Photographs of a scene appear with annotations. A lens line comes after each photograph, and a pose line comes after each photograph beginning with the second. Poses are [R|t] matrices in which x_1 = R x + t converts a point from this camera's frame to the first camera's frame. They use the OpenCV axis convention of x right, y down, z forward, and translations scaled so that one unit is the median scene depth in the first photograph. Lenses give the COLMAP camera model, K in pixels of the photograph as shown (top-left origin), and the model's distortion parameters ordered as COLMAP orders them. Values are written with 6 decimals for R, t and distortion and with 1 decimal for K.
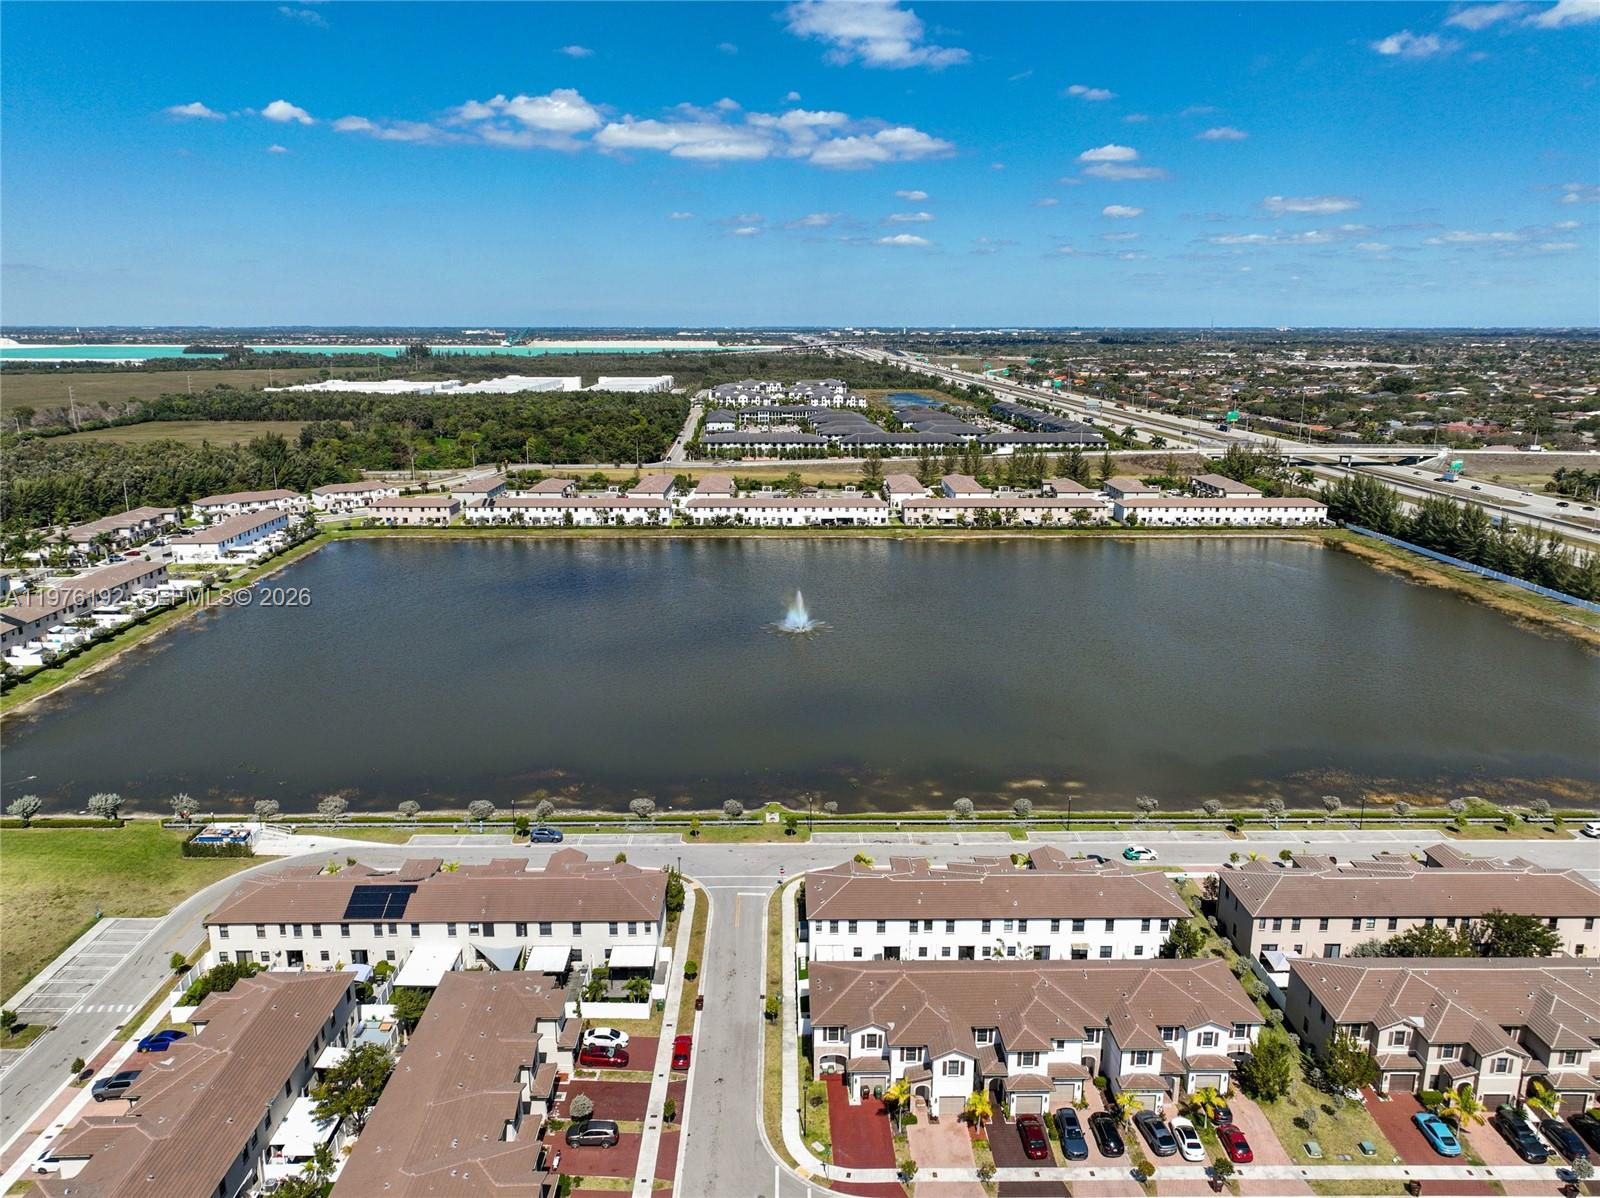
lens RADIAL K [[1124.1, 0, 800.0], [0, 1124.1, 599.0], [0, 0, 1]] dist [-0.003899, 0.023579]
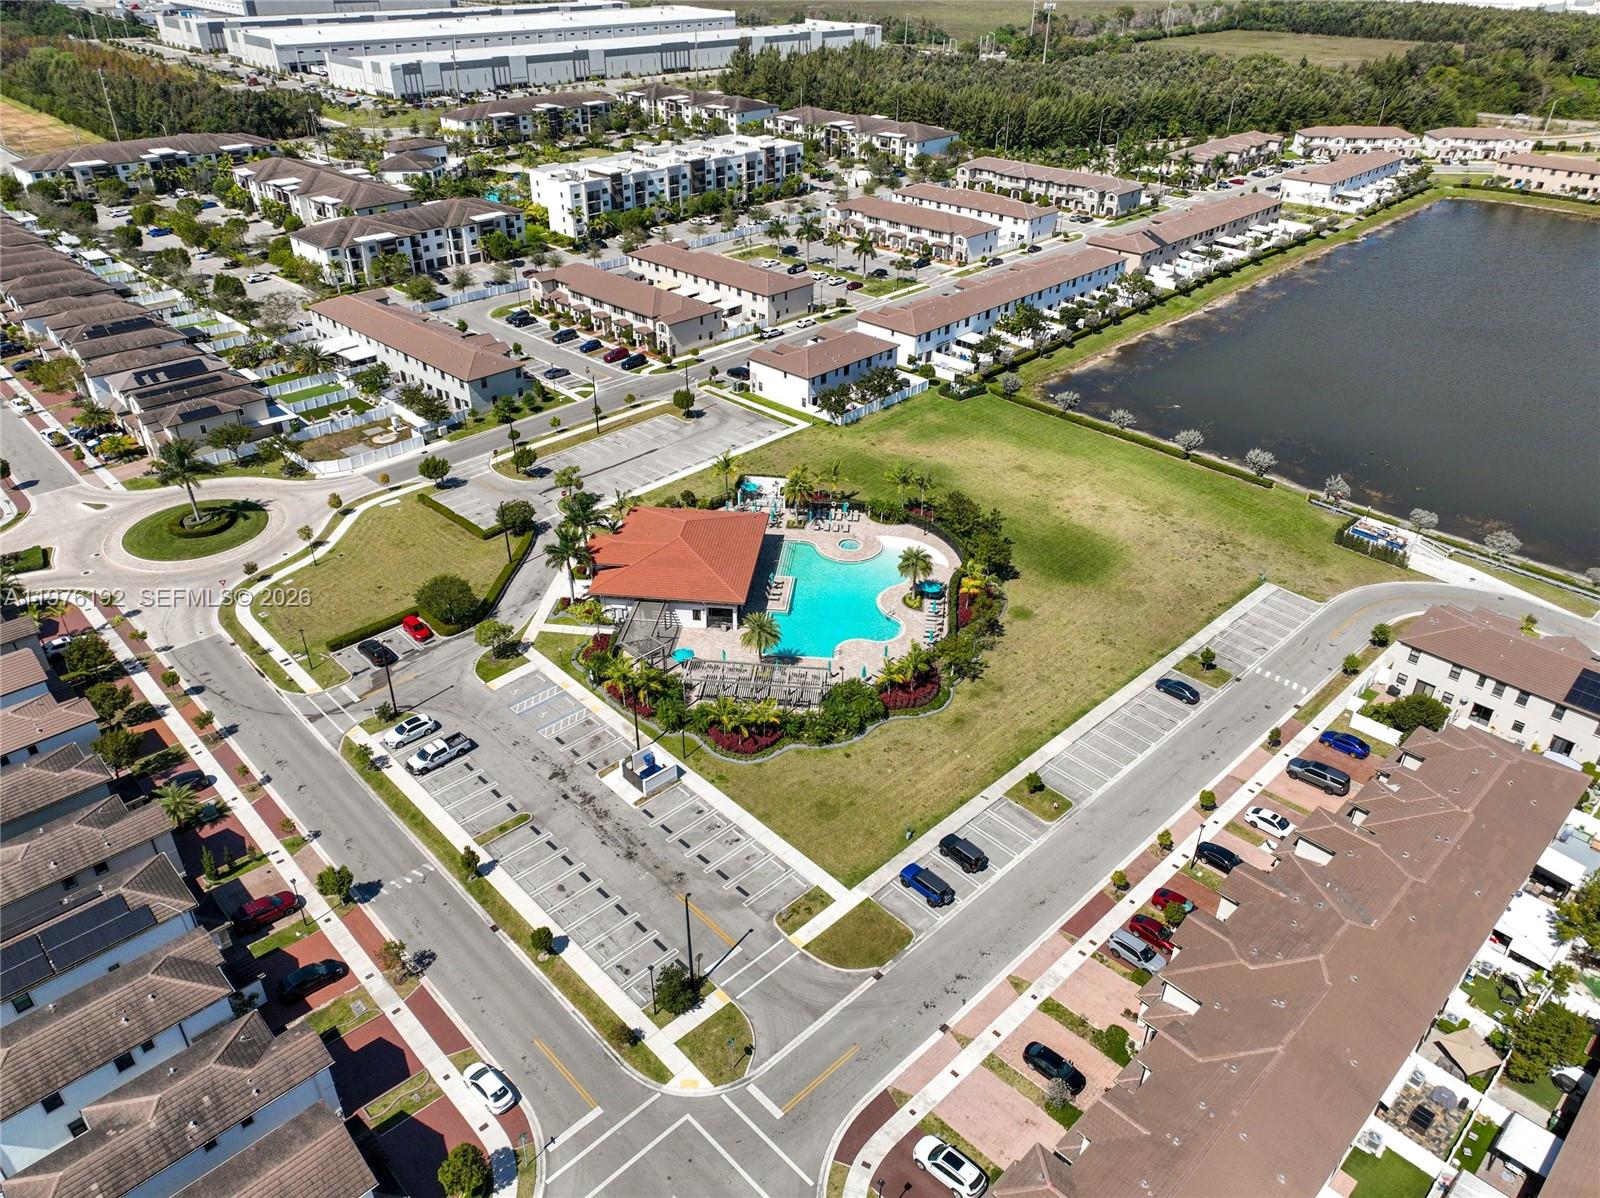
lens RADIAL K [[1124.1, 0, 800.0], [0, 1124.1, 599.0], [0, 0, 1]] dist [-0.003899, 0.023579]
pose [[0.683134, 0.383780, -0.621322, -0.109625], [-0.179073, 0.912839, 0.366958, 0.000115], [0.707998, -0.139420, 0.692316, -0.001000]]
